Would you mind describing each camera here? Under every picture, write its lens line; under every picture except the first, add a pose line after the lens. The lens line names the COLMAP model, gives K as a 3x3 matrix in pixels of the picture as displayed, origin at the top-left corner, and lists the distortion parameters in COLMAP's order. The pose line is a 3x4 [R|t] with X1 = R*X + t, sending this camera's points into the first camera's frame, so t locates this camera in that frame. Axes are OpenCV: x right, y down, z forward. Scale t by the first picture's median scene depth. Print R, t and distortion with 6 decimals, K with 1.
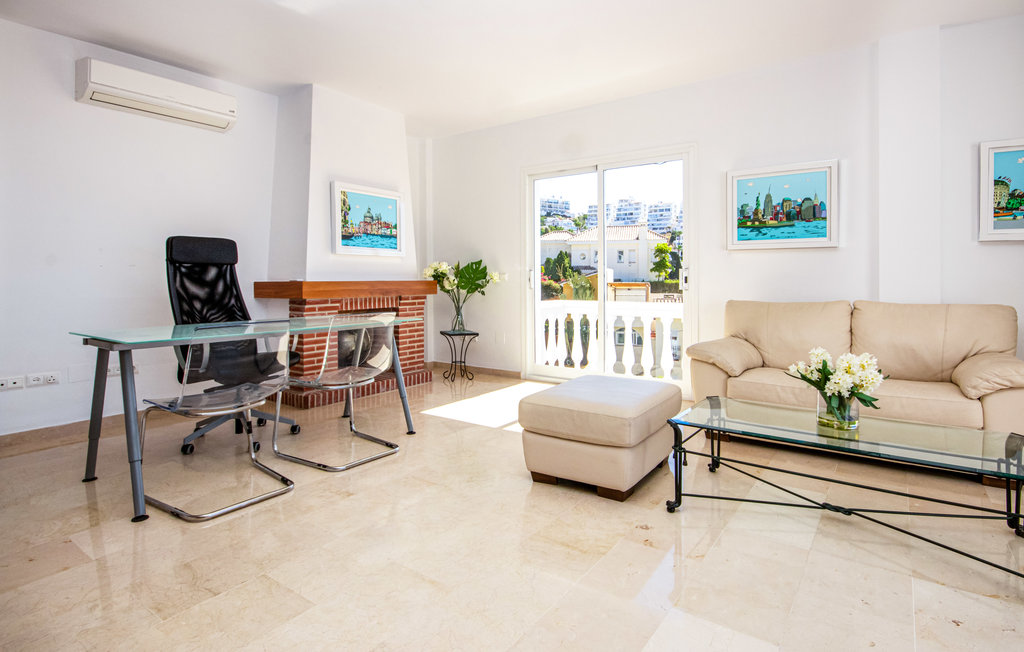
lens RADIAL K [[503.3, 0, 514.4], [0, 503.3, 277.2], [0, 0, 1]] dist [-0.001279, -0.000534]
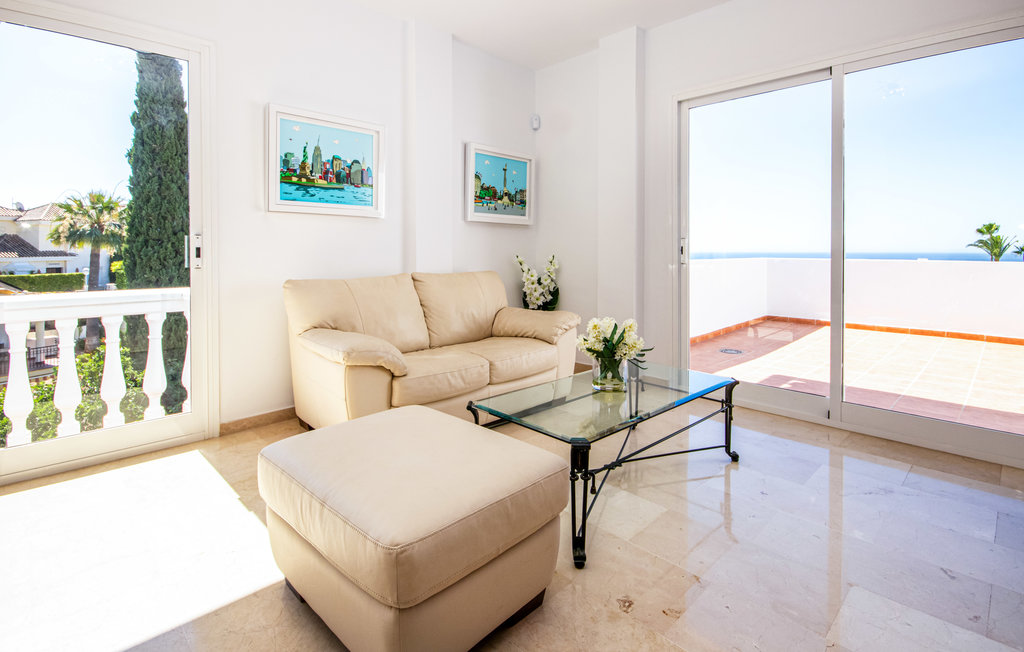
lens RADIAL K [[507.9, 0, 511.2], [0, 507.9, 254.7], [0, 0, 1]] dist [-0.000429, -0.000199]
pose [[0.175485, -0.007388, 0.984454, -0.250072], [-0.003264, 0.999962, 0.008086, 0.001702], [-0.984477, -0.004632, 0.175454, 0.556030]]
